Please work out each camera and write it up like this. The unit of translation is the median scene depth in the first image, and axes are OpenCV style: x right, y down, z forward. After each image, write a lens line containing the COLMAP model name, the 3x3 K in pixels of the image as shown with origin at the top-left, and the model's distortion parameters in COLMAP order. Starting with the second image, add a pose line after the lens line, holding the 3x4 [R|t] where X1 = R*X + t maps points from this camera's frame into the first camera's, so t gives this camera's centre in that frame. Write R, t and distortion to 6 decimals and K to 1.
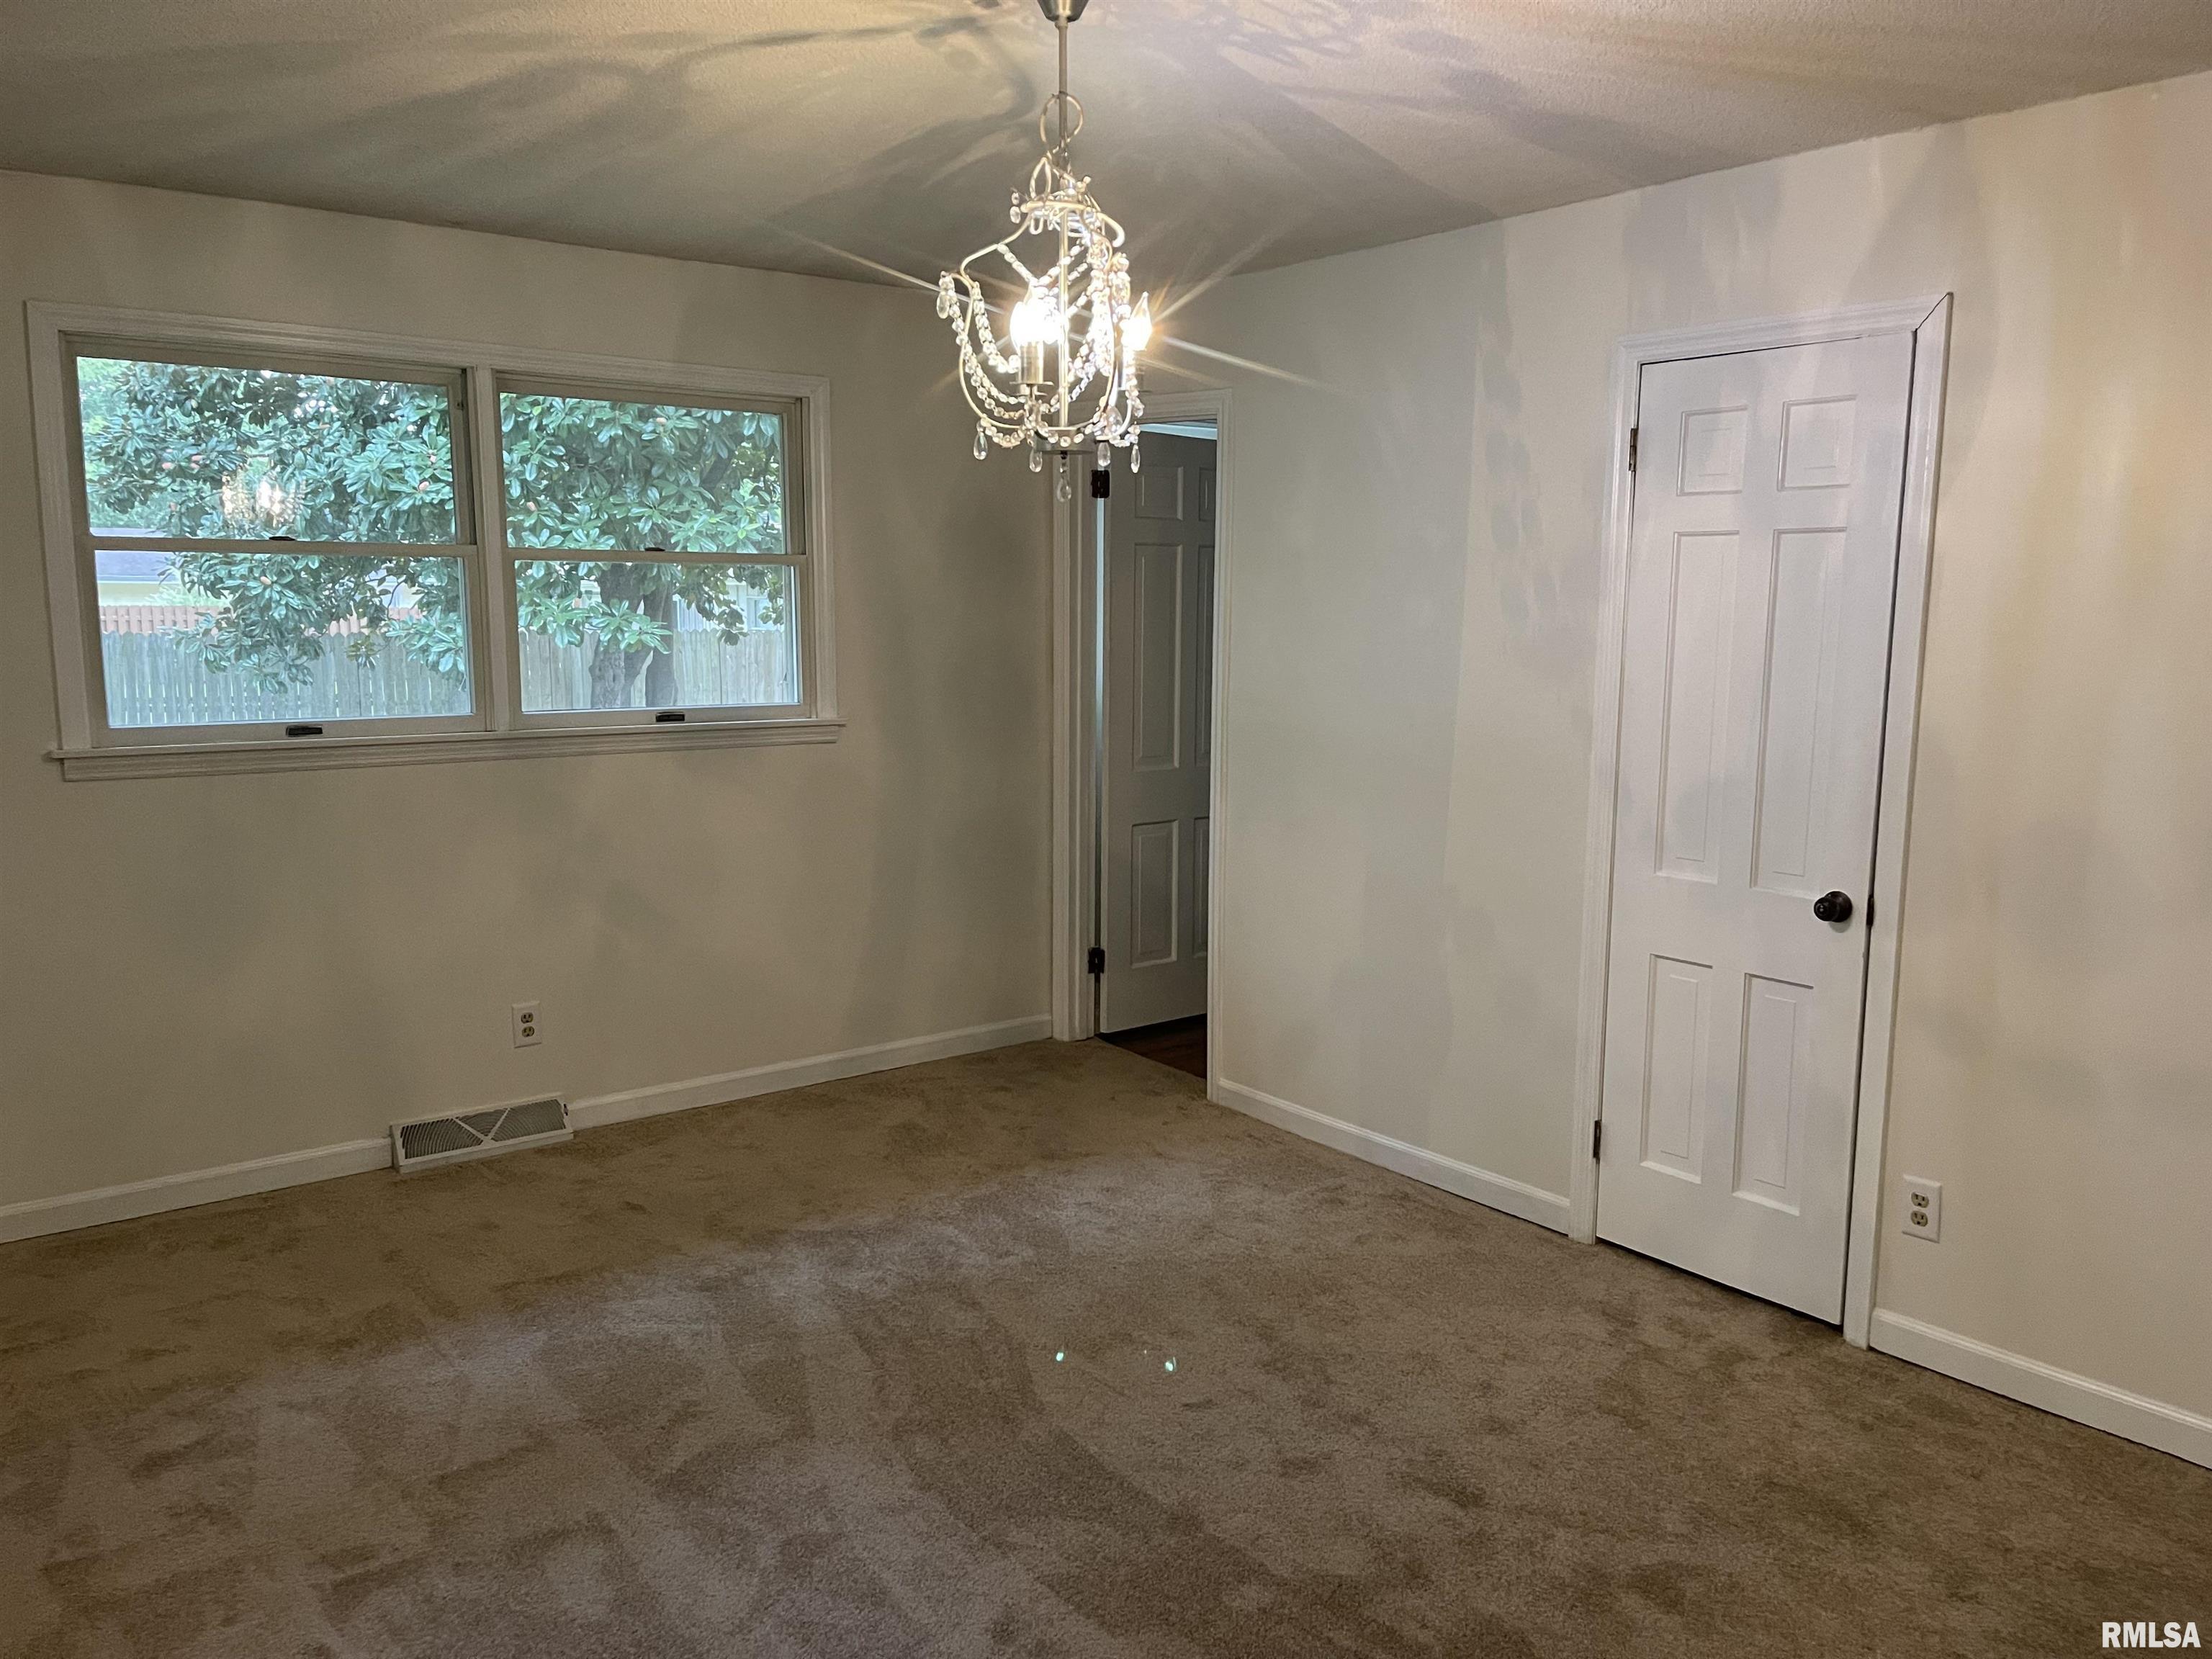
lens RADIAL K [[1666.7, 0, 1106.0], [0, 1666.7, 829.5], [0, 0, 1]] dist [0.053603, -0.068444]
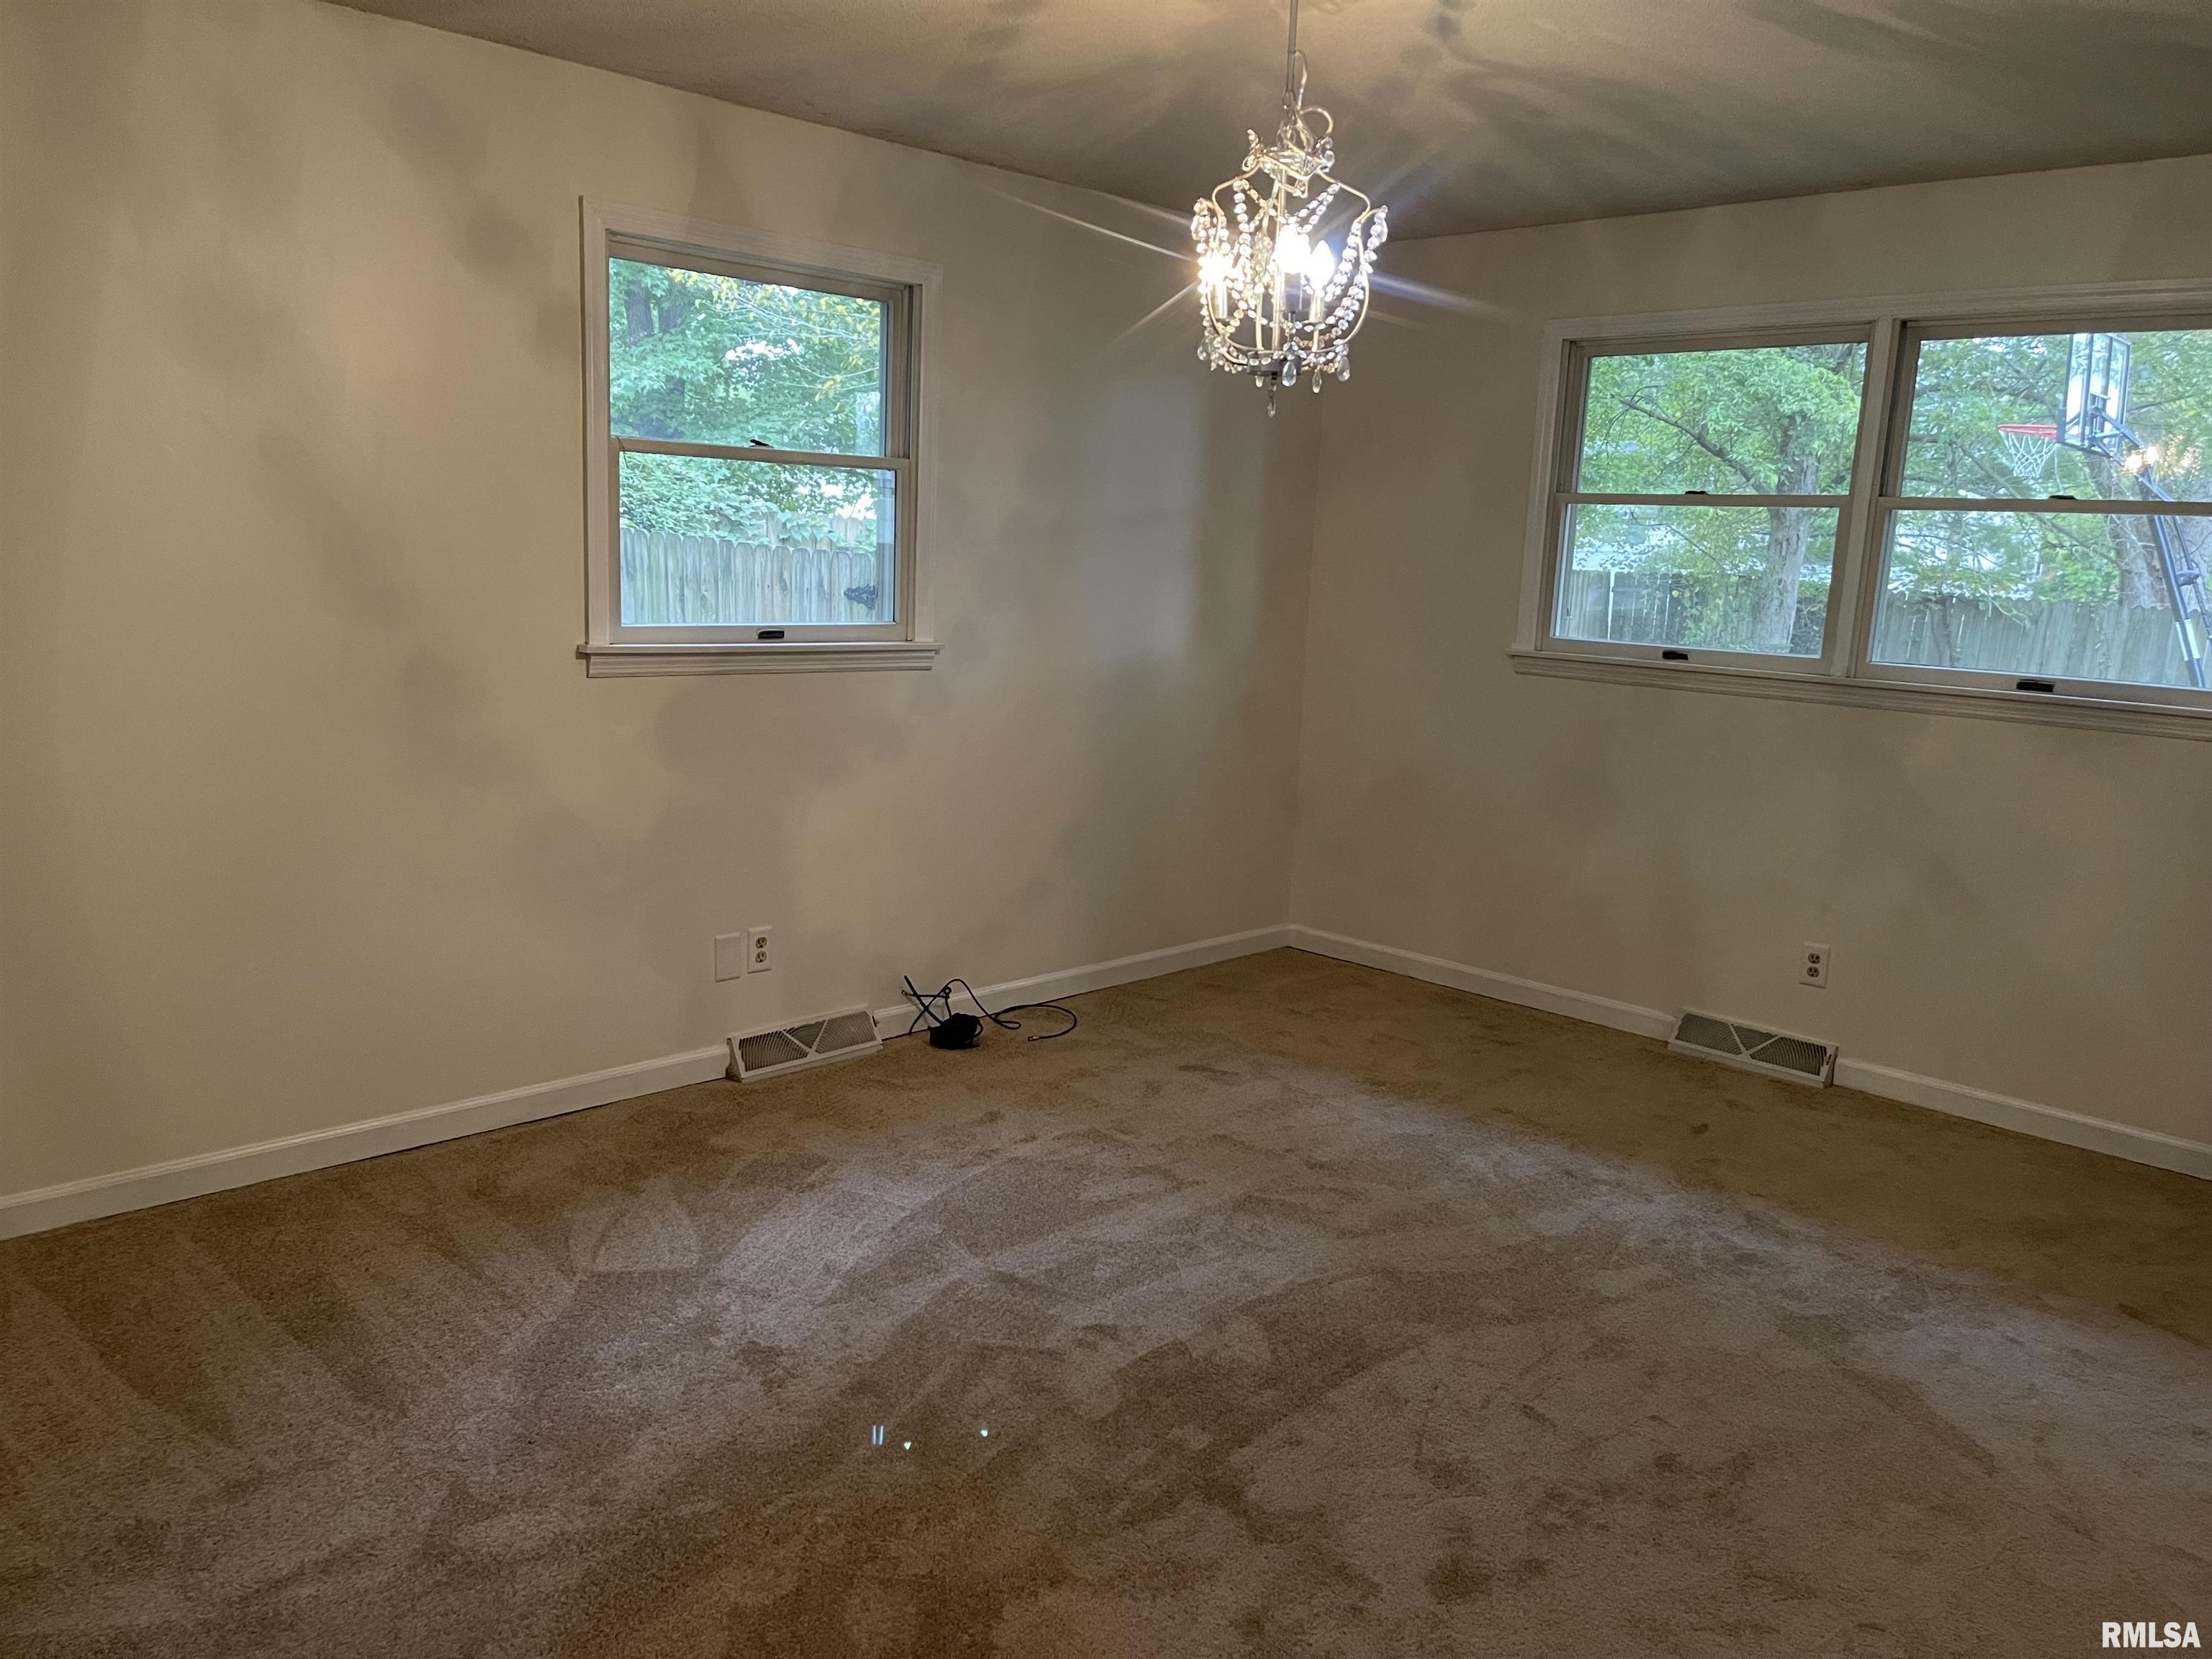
lens RADIAL K [[1666.7, 0, 1106.0], [0, 1666.7, 829.5], [0, 0, 1]] dist [0.053603, -0.068444]
pose [[0.138821, 0.175581, -0.974628, 0.765983], [-0.181400, 0.972014, 0.149273, -0.051963], [0.973562, 0.156076, 0.166787, 0.514032]]
